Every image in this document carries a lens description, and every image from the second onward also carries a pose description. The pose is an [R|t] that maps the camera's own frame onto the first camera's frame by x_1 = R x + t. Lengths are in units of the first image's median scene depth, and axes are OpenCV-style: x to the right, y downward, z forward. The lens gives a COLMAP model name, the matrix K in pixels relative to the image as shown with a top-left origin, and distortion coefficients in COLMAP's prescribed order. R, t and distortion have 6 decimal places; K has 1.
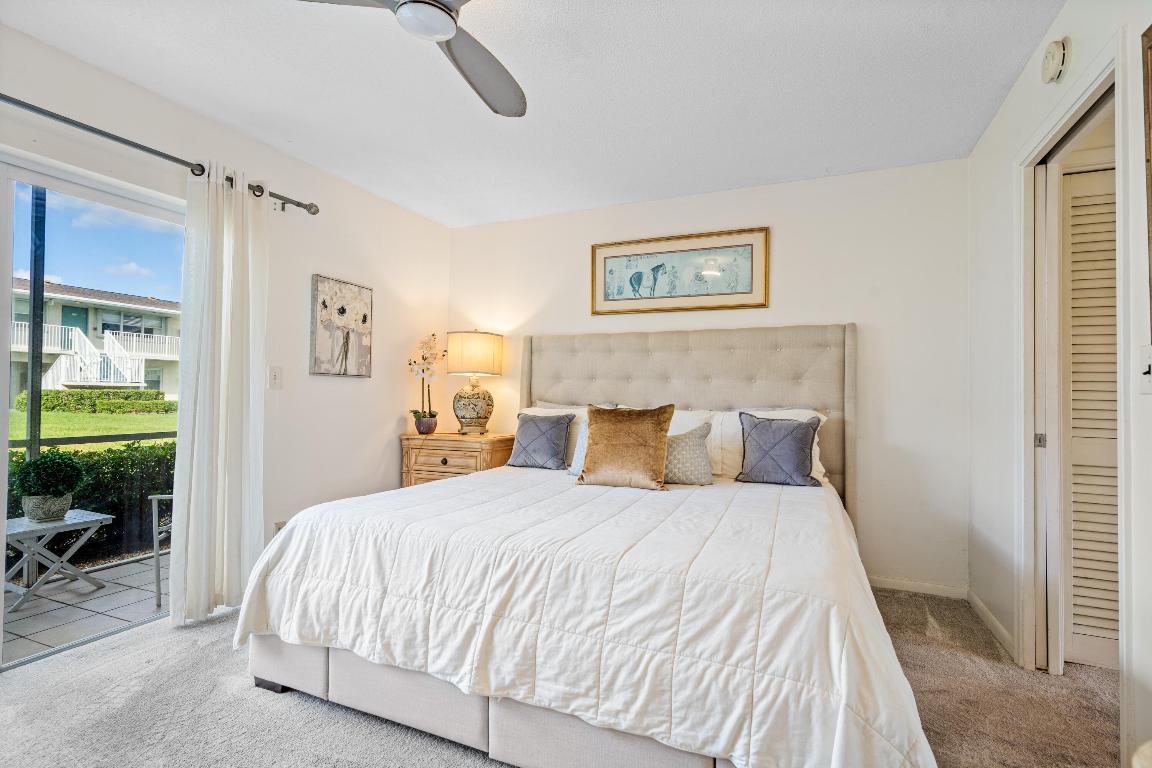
lens RADIAL K [[534.5, 0, 575.2], [0, 534.5, 394.0], [0, 0, 1]] dist [-0.003670, 0.000233]
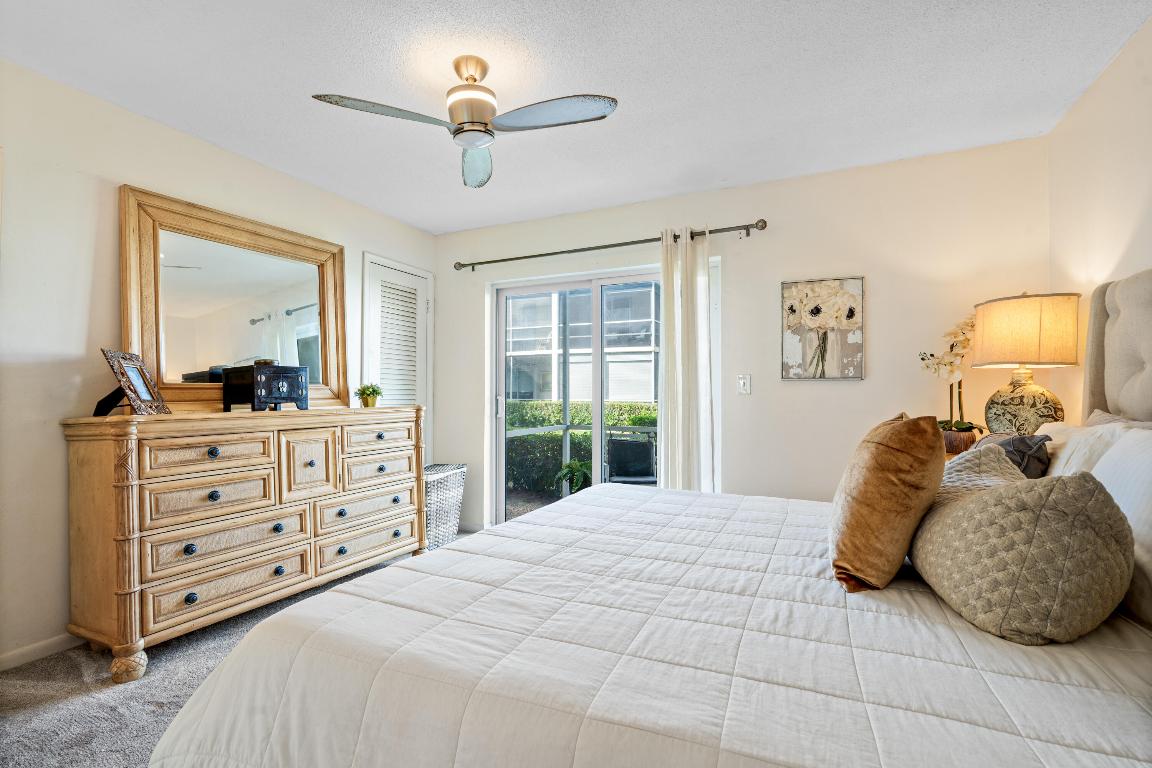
lens RADIAL K [[534.5, 0, 575.2], [0, 534.5, 394.0], [0, 0, 1]] dist [-0.003670, 0.000233]
pose [[0.000381, -0.005538, -0.999985, 0.508888], [0.006829, 0.999961, -0.005535, -0.004977], [0.999977, -0.006827, 0.000419, 0.556725]]
